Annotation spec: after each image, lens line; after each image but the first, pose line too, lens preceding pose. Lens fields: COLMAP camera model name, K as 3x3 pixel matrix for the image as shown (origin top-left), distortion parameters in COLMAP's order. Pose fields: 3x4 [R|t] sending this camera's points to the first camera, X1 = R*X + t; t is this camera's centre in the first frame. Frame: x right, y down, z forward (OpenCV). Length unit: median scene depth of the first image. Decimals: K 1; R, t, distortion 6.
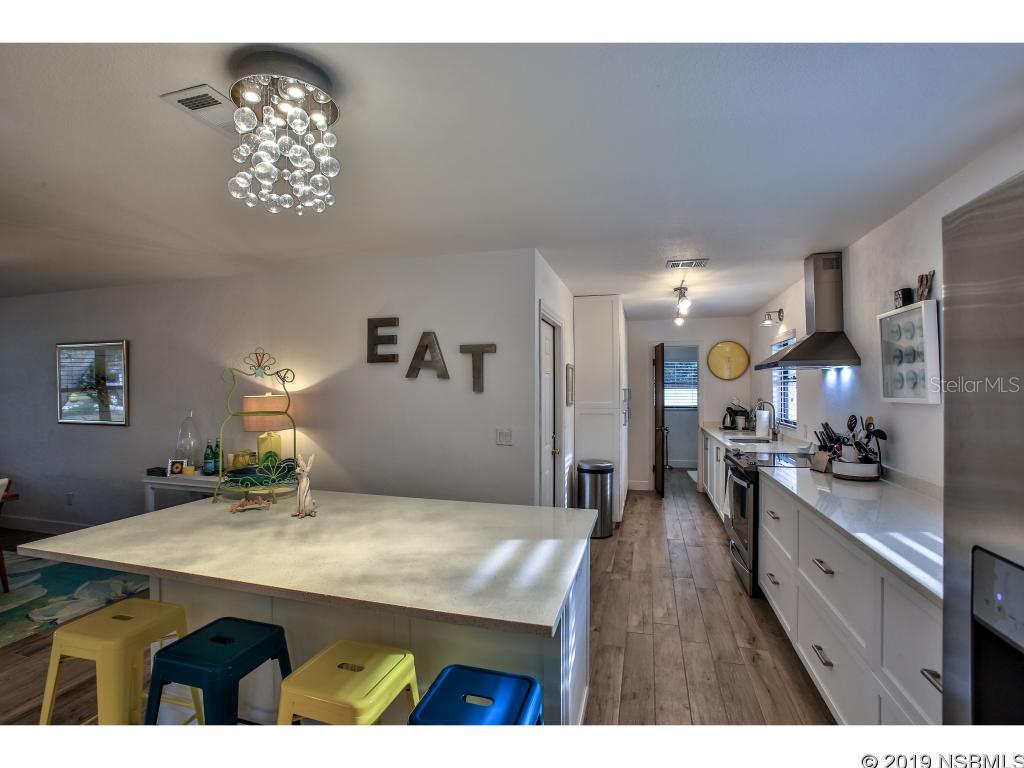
lens RADIAL K [[497.6, 0, 500.6], [0, 497.6, 384.6], [0, 0, 1]] dist [-0.074718, 0.037590]
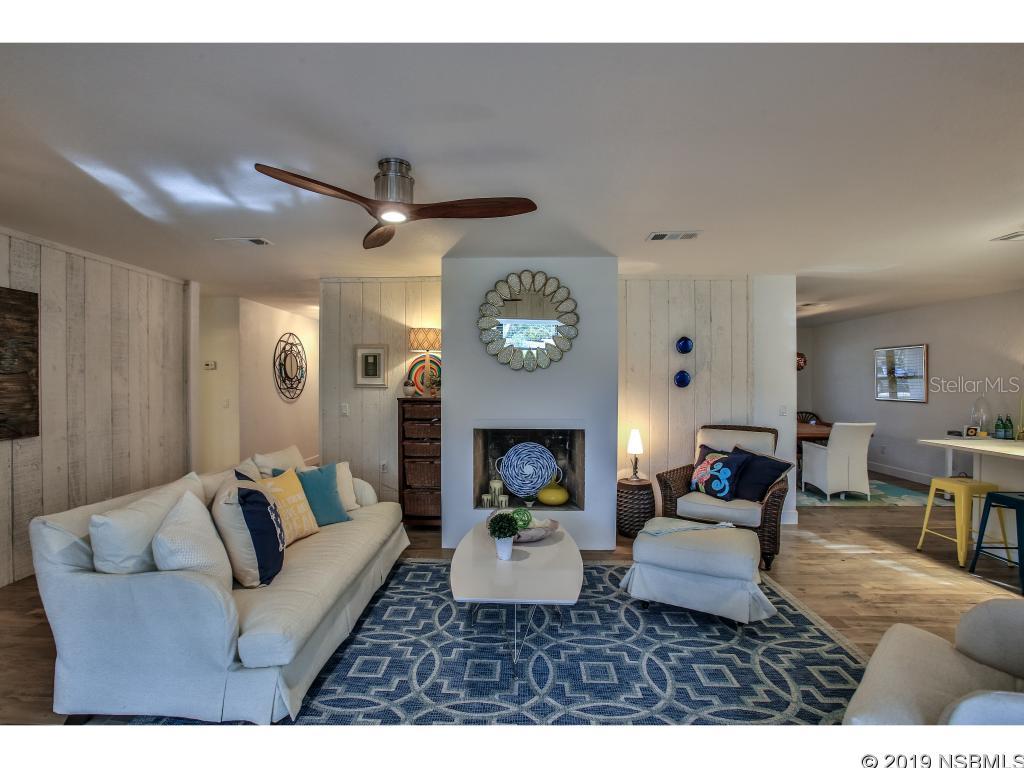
lens RADIAL K [[497.6, 0, 500.6], [0, 497.6, 384.6], [0, 0, 1]] dist [-0.074718, 0.037590]
pose [[0.254301, 0.011014, -0.967062, 0.356866], [0.001797, 0.999928, 0.011861, 0.013168], [0.967124, -0.004755, 0.254263, -0.729705]]
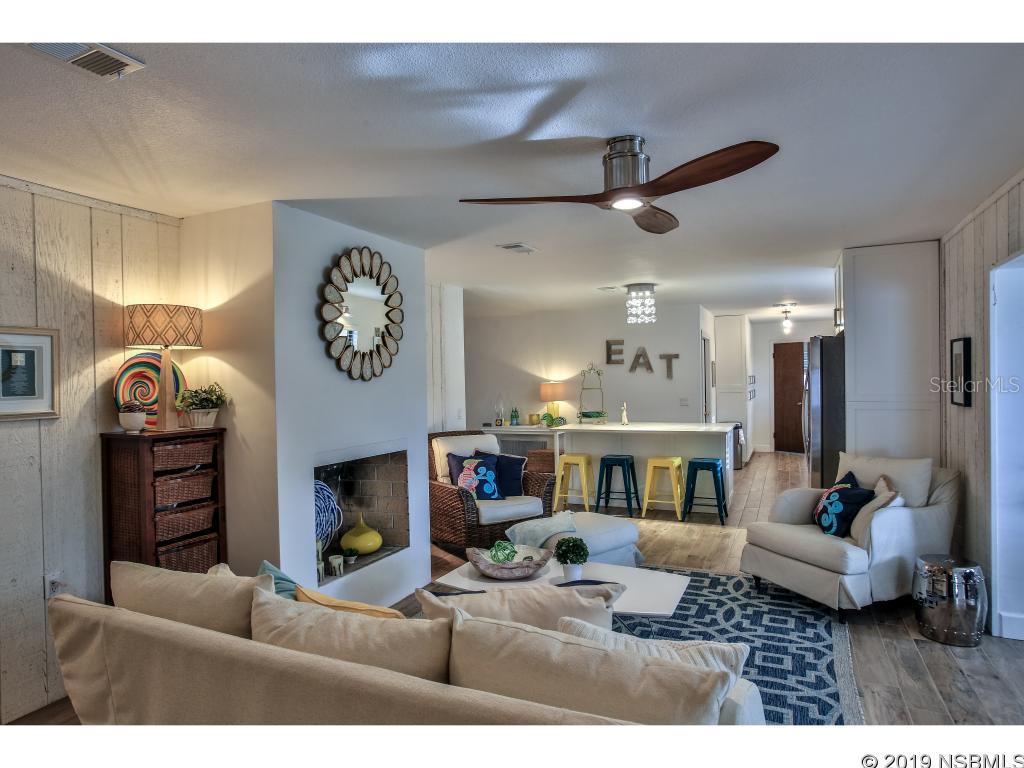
lens RADIAL K [[621.3, 0, 511.4], [0, 621.3, 385.5], [0, 0, 1]] dist [-0.039741, 0.000605]
pose [[0.991119, -0.015480, -0.132075, -0.312432], [0.017869, 0.999697, 0.016919, -0.008803], [0.131773, -0.019129, 0.991095, -1.380206]]
